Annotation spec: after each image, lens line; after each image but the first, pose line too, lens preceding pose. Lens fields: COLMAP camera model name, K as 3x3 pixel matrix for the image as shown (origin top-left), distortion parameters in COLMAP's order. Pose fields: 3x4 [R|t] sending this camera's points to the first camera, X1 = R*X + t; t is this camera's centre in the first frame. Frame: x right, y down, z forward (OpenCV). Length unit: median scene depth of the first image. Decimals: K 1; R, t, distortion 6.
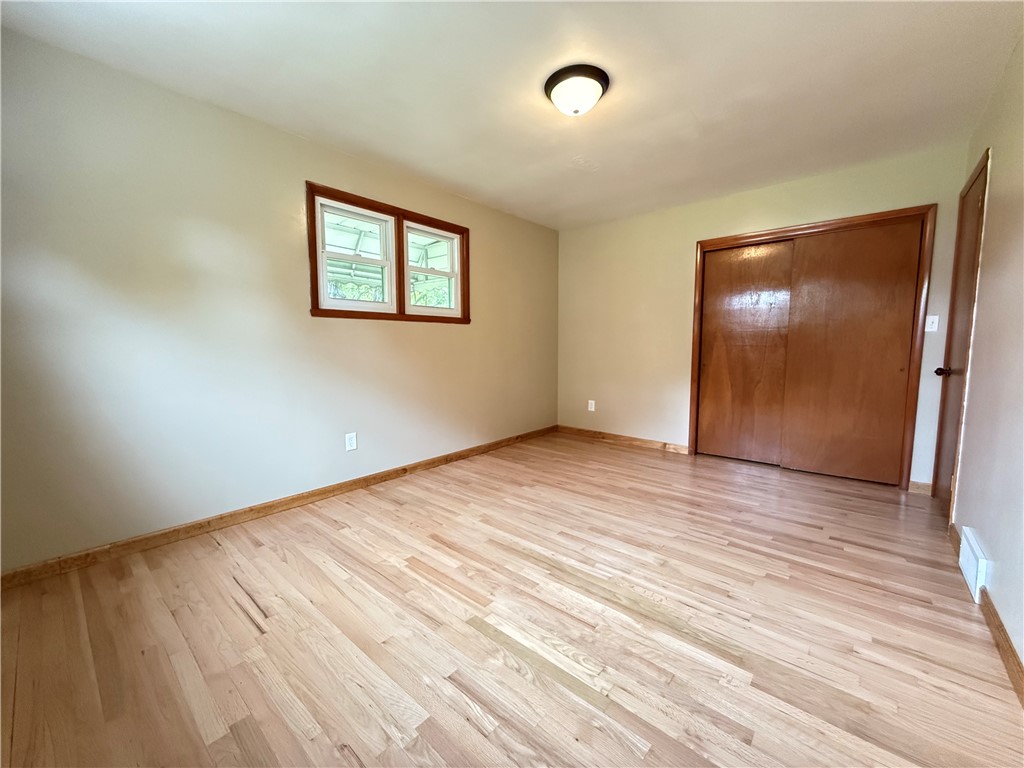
lens RADIAL K [[409.1, 0, 511.8], [0, 409.1, 382.3], [0, 0, 1]] dist [-0.000421, 0.000045]
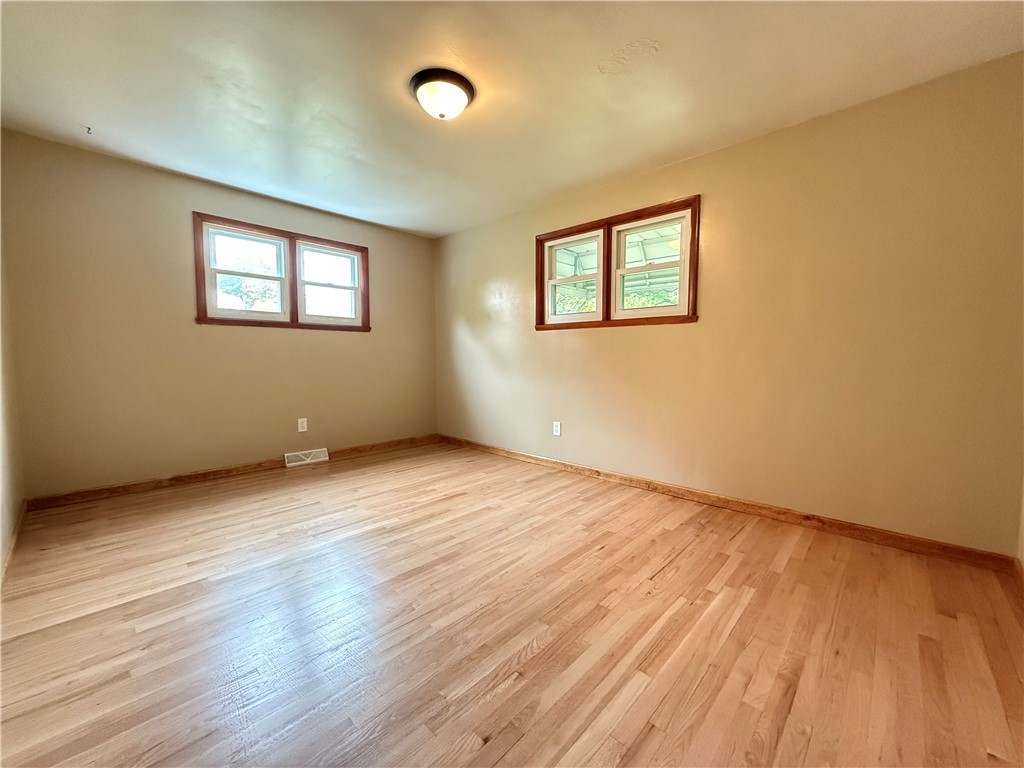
lens RADIAL K [[409.1, 0, 511.9], [0, 409.1, 385.1], [0, 0, 1]] dist [-0.000421, 0.000045]
pose [[-0.045854, 0.071122, -0.996413, 0.835267], [-0.096979, 0.992434, 0.075301, -0.066393], [0.994230, 0.100084, -0.038609, 0.891587]]
